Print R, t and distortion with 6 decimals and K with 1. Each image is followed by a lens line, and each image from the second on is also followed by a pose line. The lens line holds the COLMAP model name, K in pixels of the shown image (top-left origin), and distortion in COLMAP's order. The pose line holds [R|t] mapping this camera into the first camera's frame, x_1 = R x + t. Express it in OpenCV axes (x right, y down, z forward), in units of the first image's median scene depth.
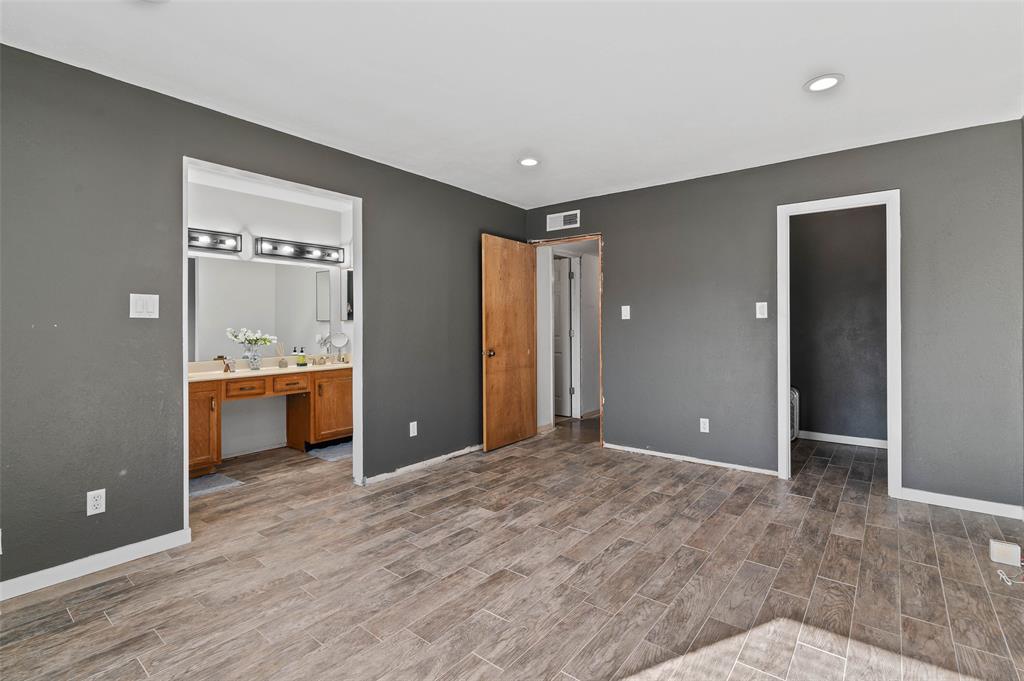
lens RADIAL K [[471.0, 0, 512.8], [0, 471.0, 335.5], [0, 0, 1]] dist [-0.009638, 0.000805]
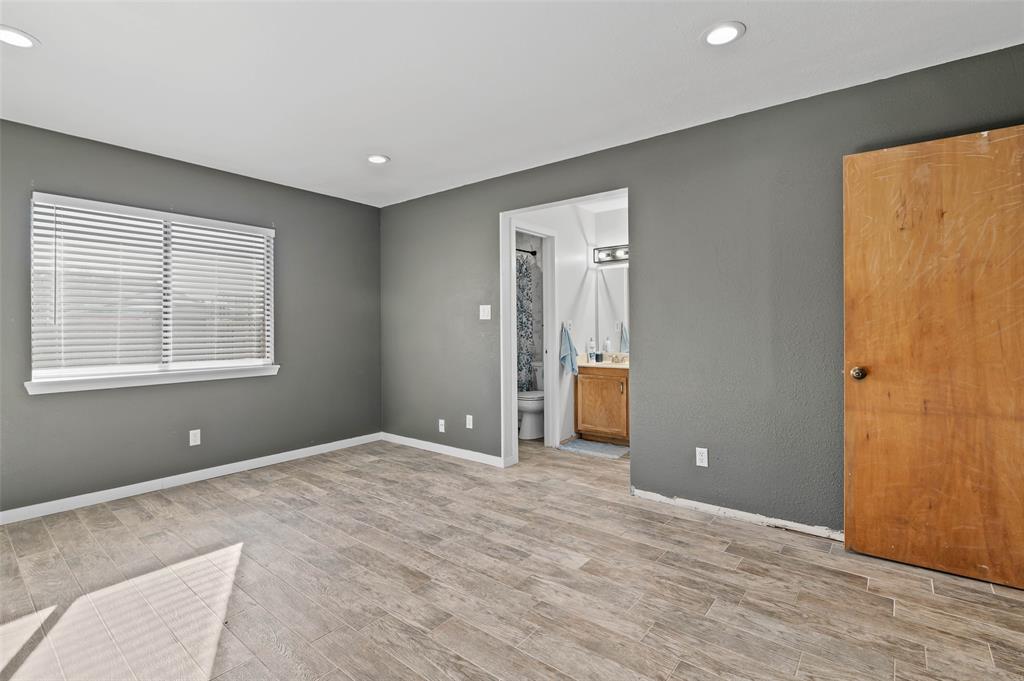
lens RADIAL K [[471.0, 0, 513.0], [0, 471.0, 331.2], [0, 0, 1]] dist [-0.009638, 0.000805]
pose [[0.008491, 0.015078, -0.999850, 0.731328], [-0.013289, 0.999800, 0.014964, -0.019801], [0.999876, 0.013160, 0.008690, 0.900540]]
